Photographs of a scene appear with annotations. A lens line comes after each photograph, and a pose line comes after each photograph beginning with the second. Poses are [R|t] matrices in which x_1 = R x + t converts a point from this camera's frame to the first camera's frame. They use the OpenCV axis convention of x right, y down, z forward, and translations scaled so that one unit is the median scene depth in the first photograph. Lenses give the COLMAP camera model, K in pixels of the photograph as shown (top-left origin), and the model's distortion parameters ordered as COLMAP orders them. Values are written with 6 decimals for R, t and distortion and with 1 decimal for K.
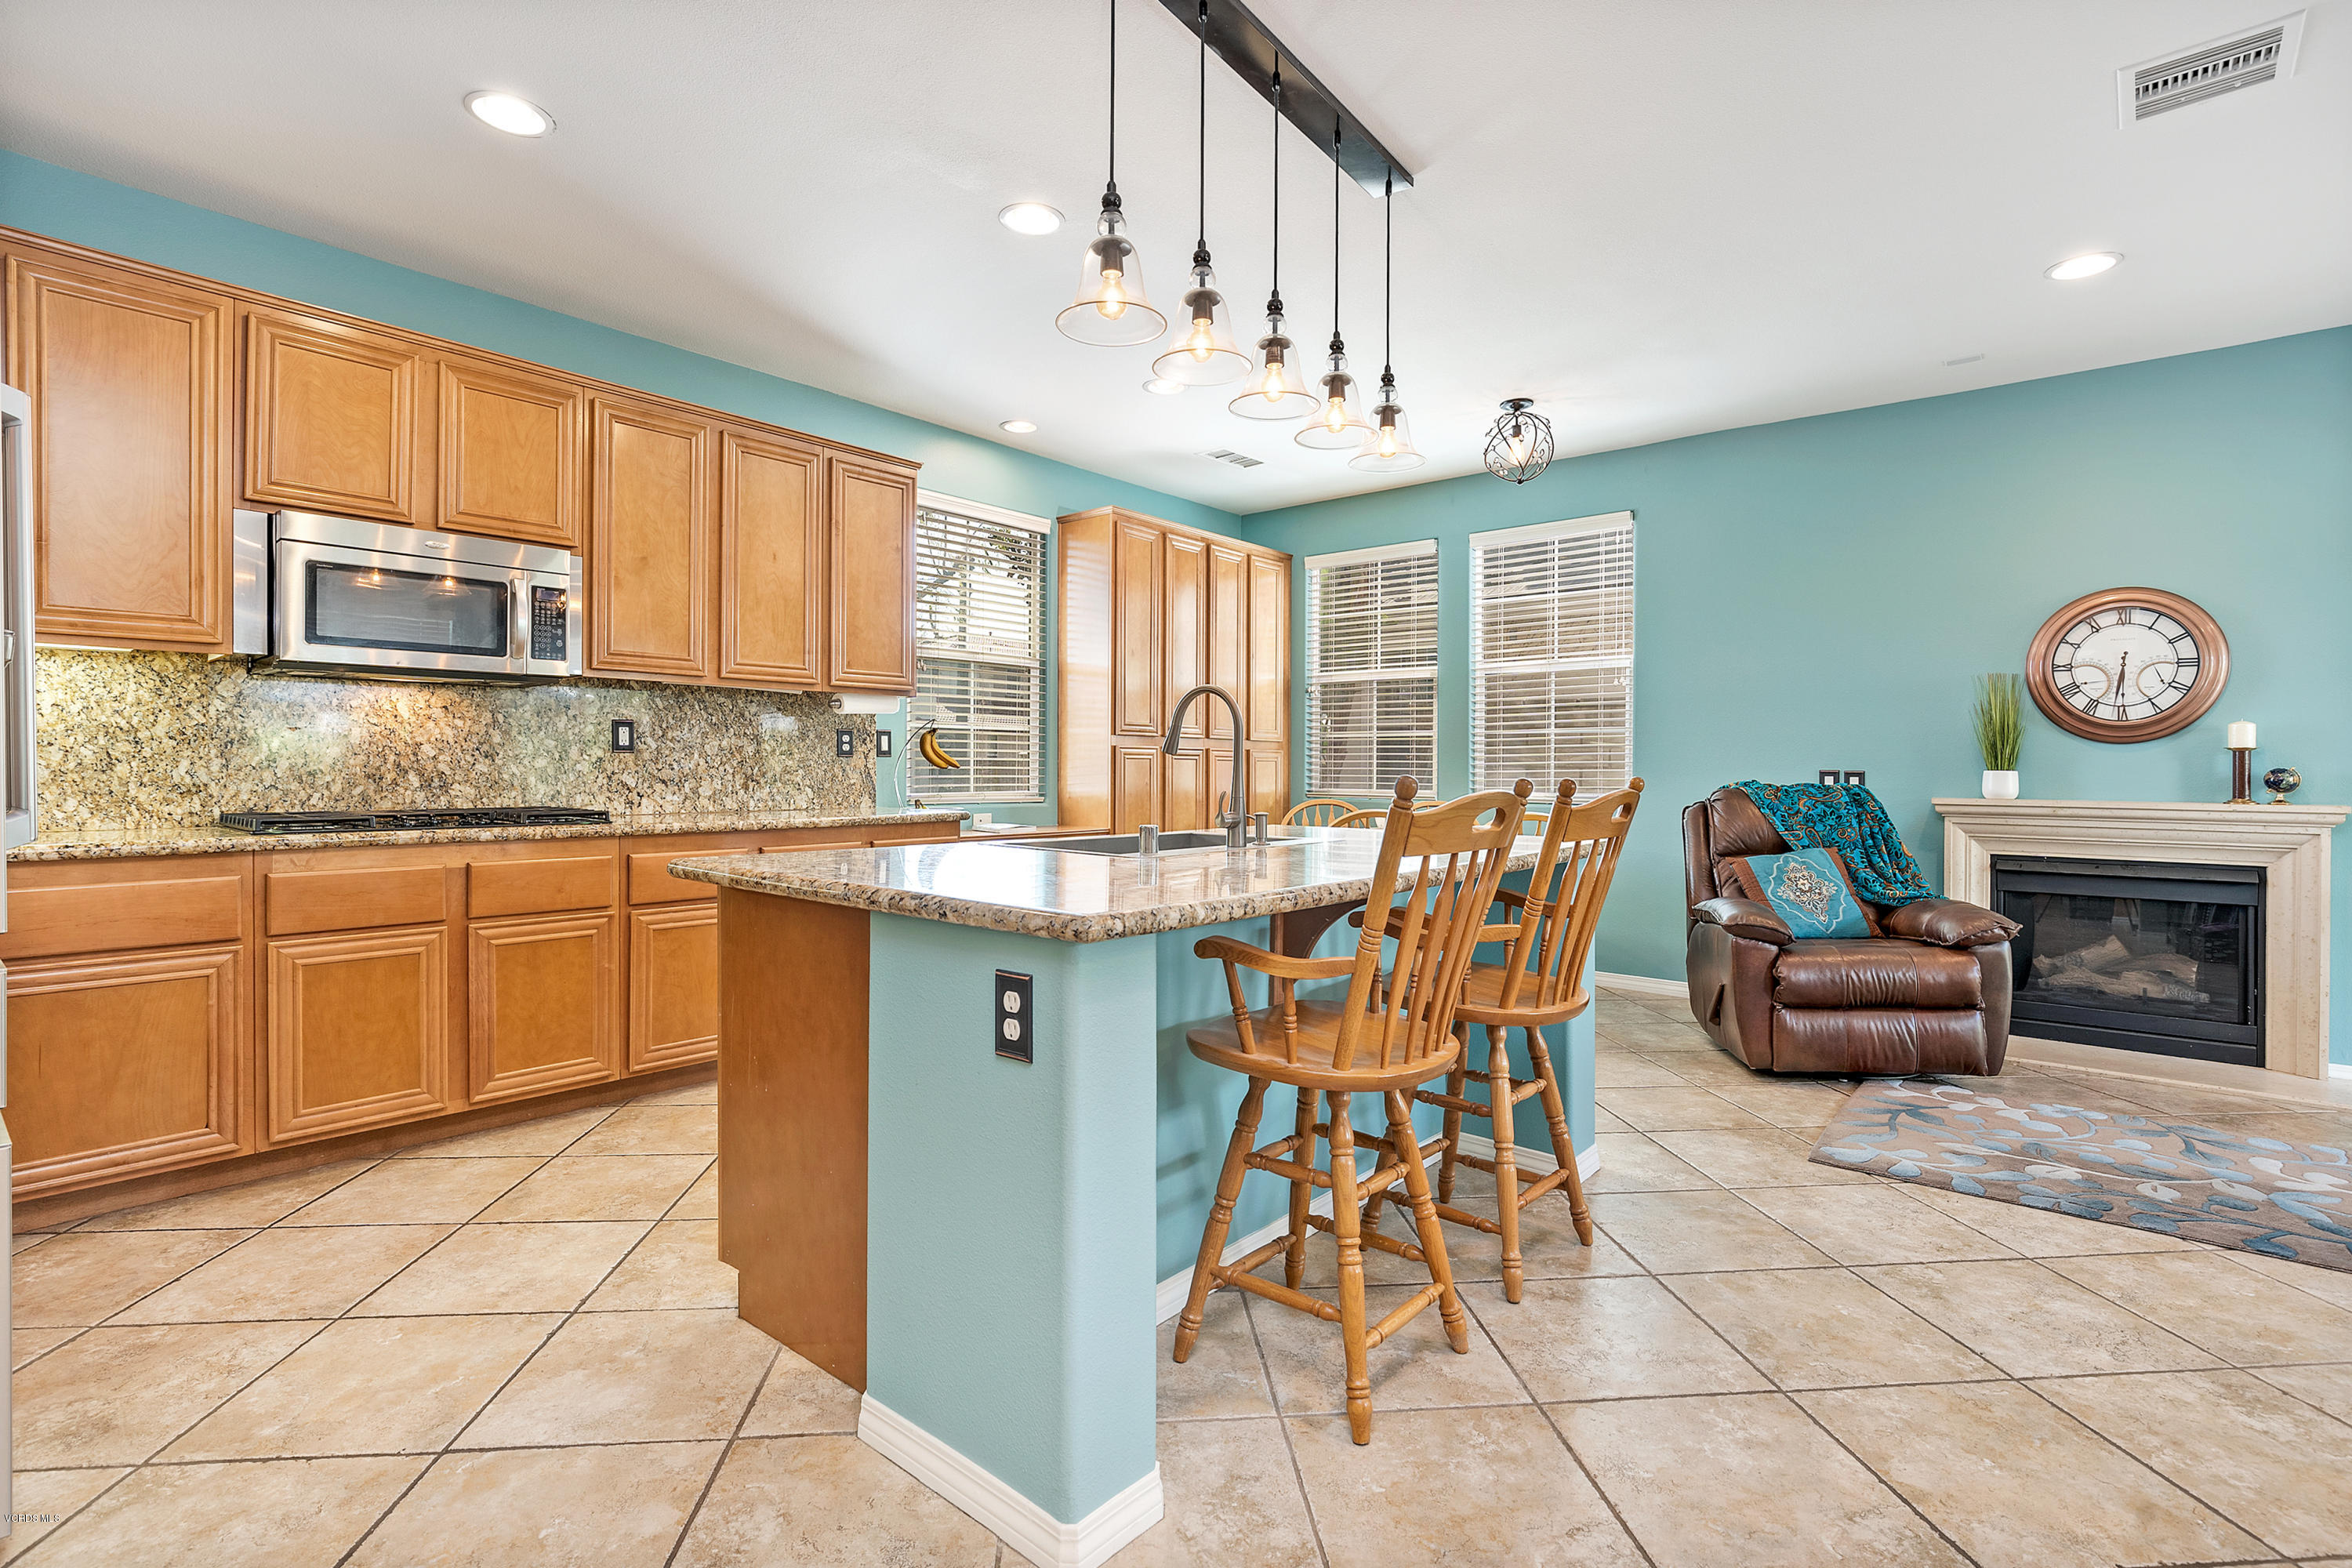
lens RADIAL K [[1087.9, 0, 1170.8], [0, 1087.9, 773.1], [0, 0, 1]] dist [-0.017416, 0.004799]
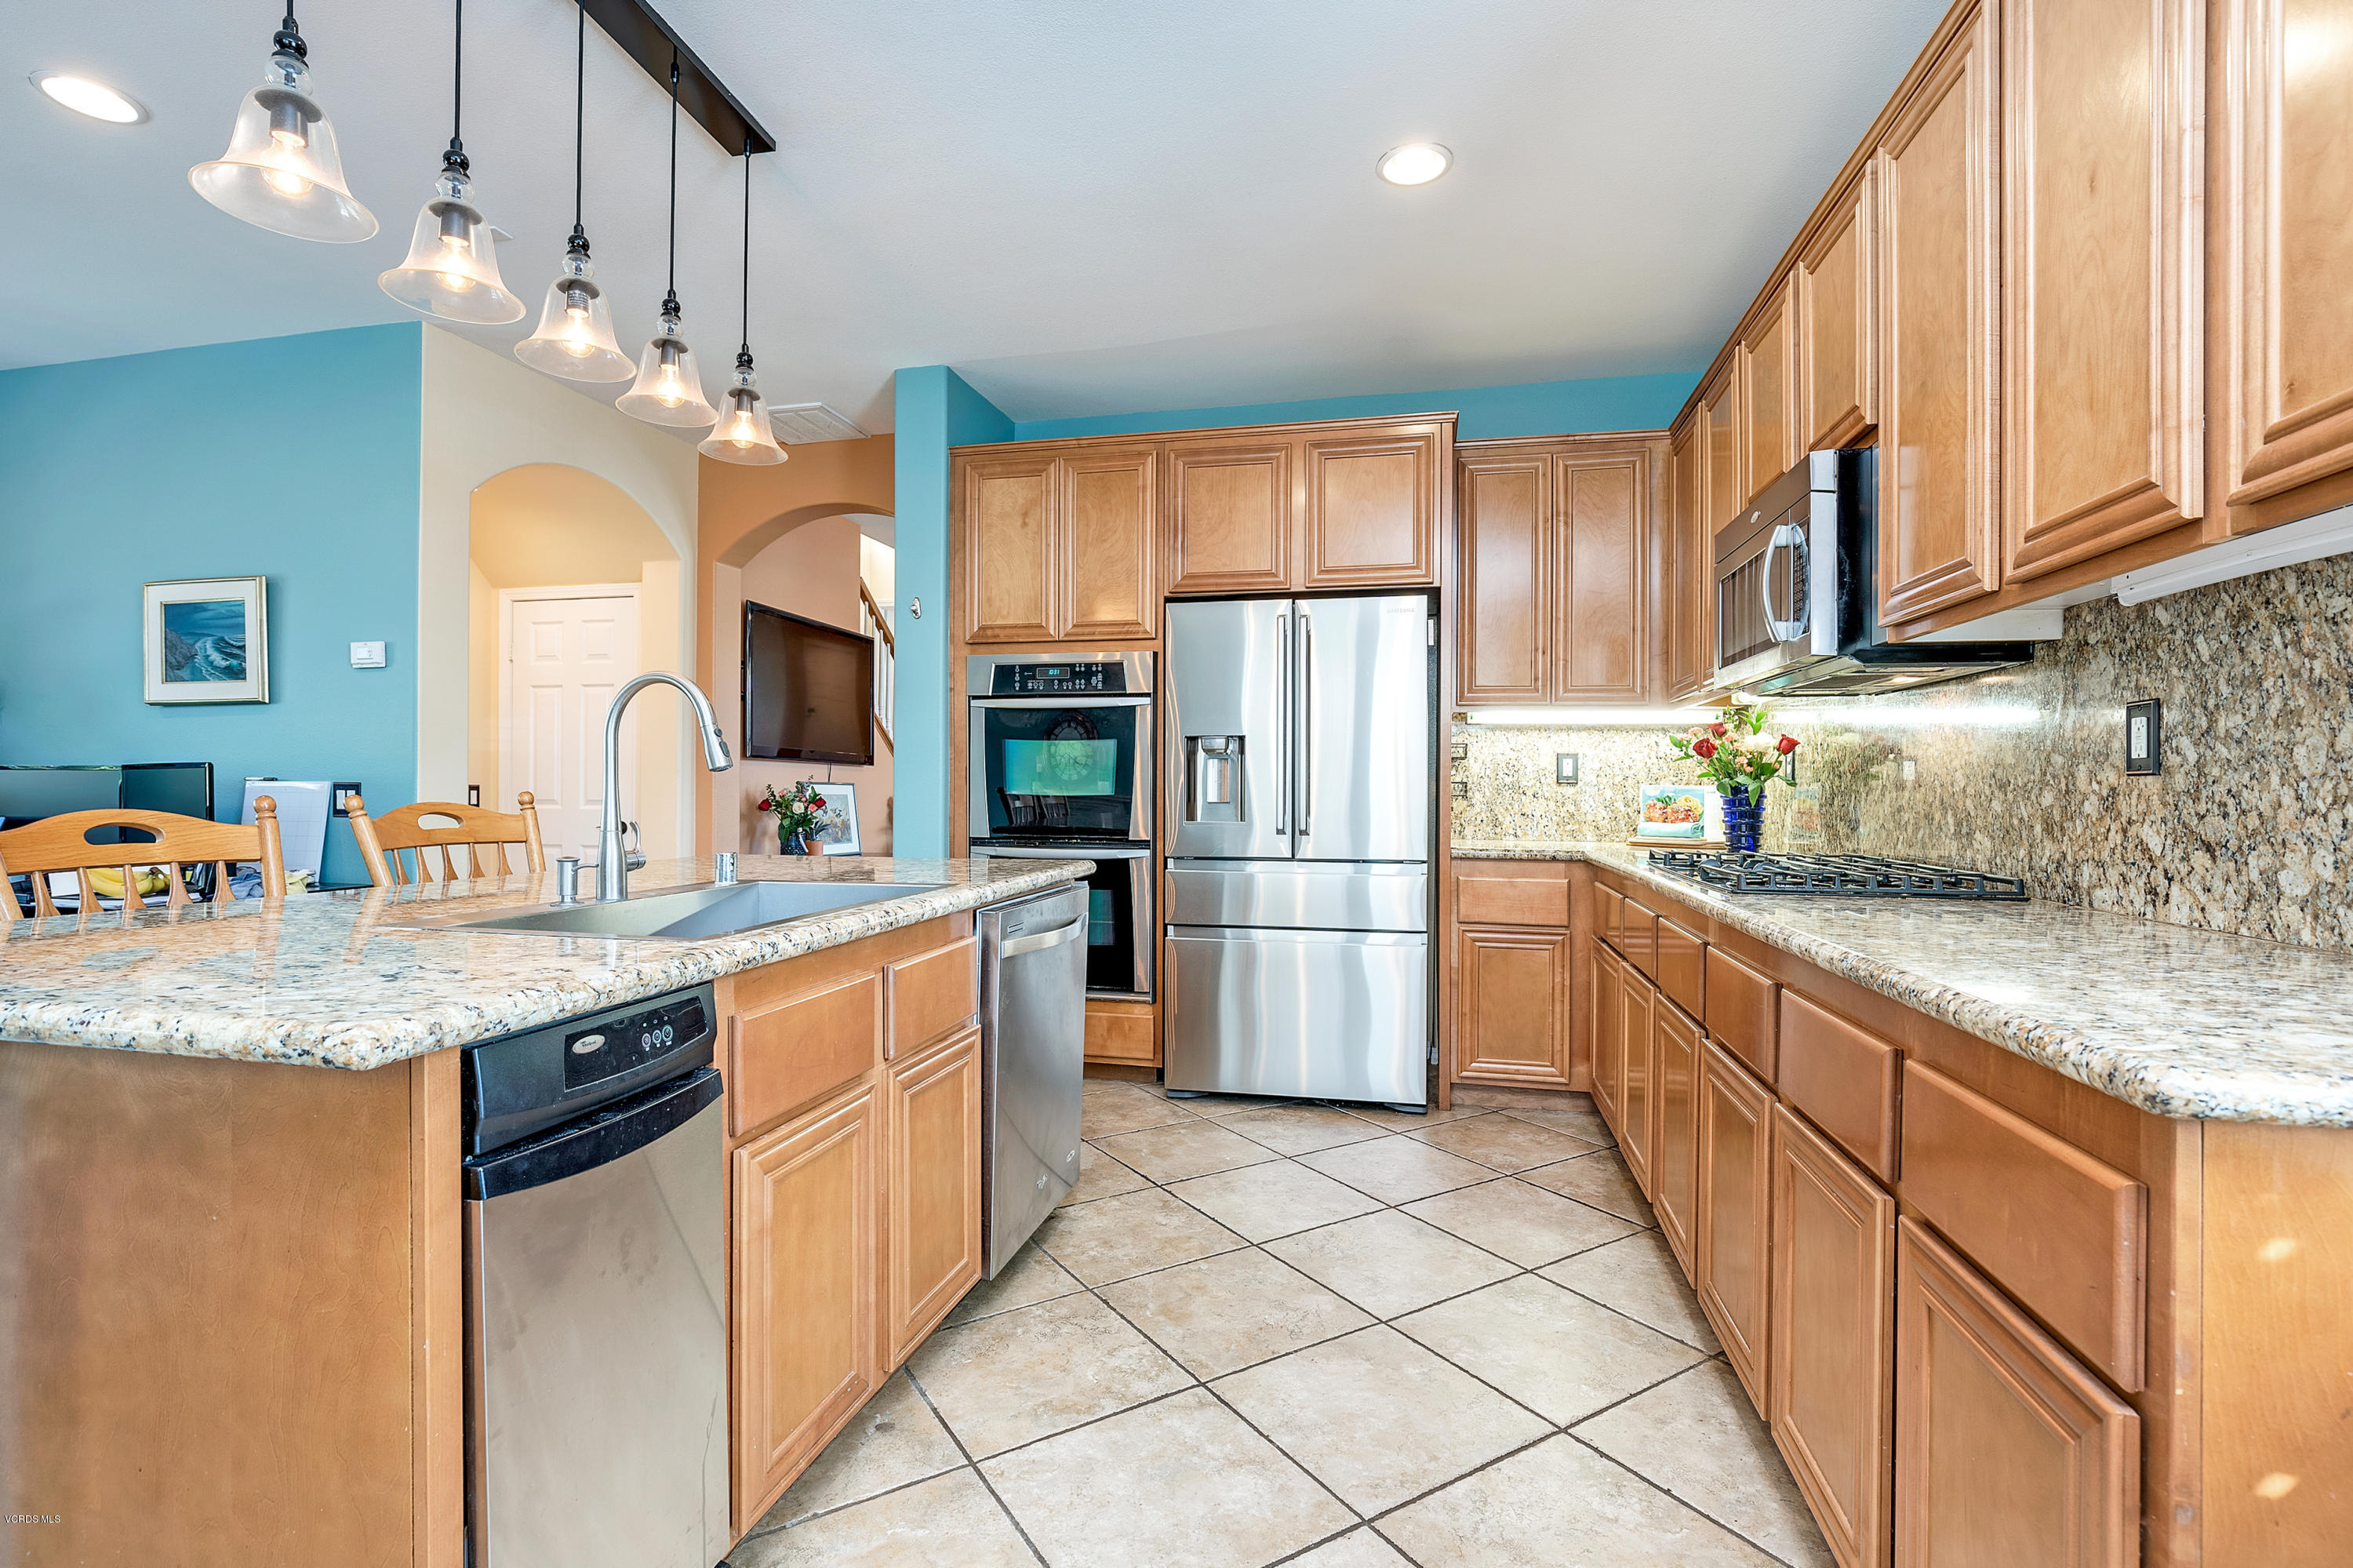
lens RADIAL K [[1088.4, 0, 1174.5], [0, 1088.4, 785.9], [0, 0, 1]] dist [-0.017416, 0.004799]
pose [[-0.890250, -0.009080, -0.455381, 0.044863], [-0.011239, 0.999935, 0.002034, -0.012885], [0.455333, 0.006929, -0.890294, 1.390165]]
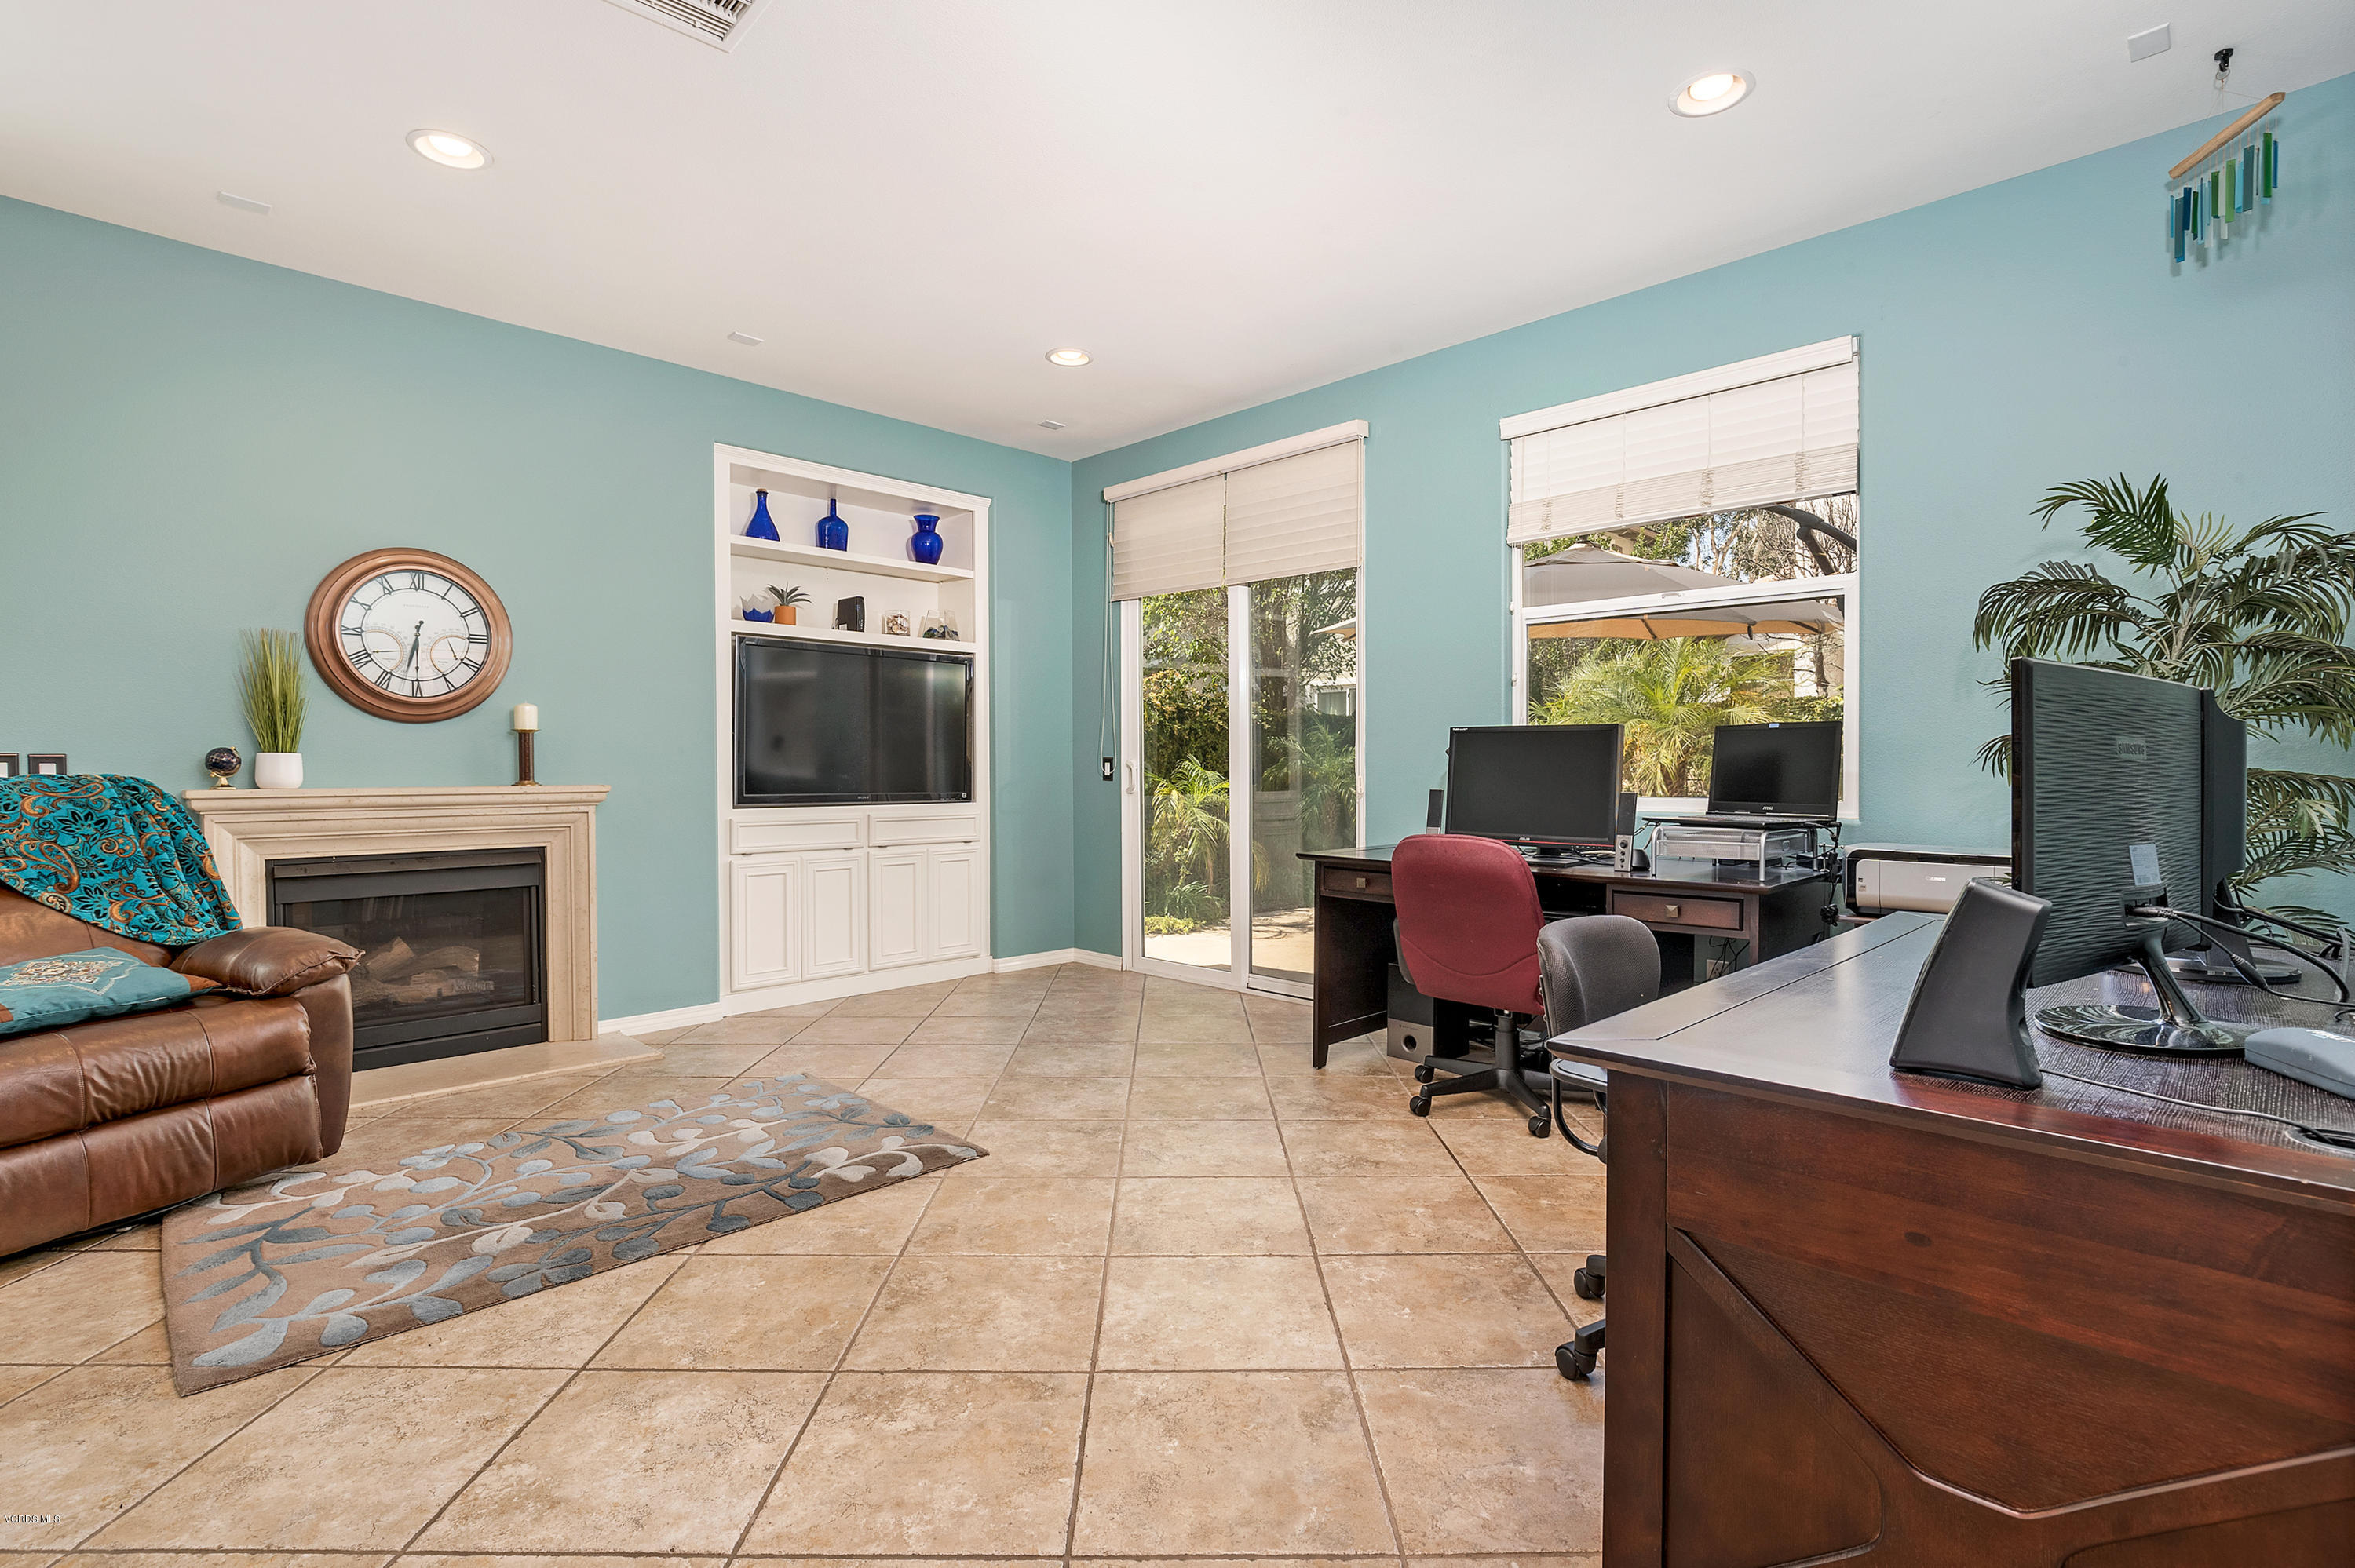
lens RADIAL K [[1089.2, 0, 1179.4], [0, 1089.2, 784.2], [0, 0, 1]] dist [-0.017416, 0.004799]
pose [[0.084891, -0.023942, 0.996103, 0.048371], [0.008487, 0.999692, 0.023305, 0.010250], [-0.996354, 0.006476, 0.085068, 0.355632]]
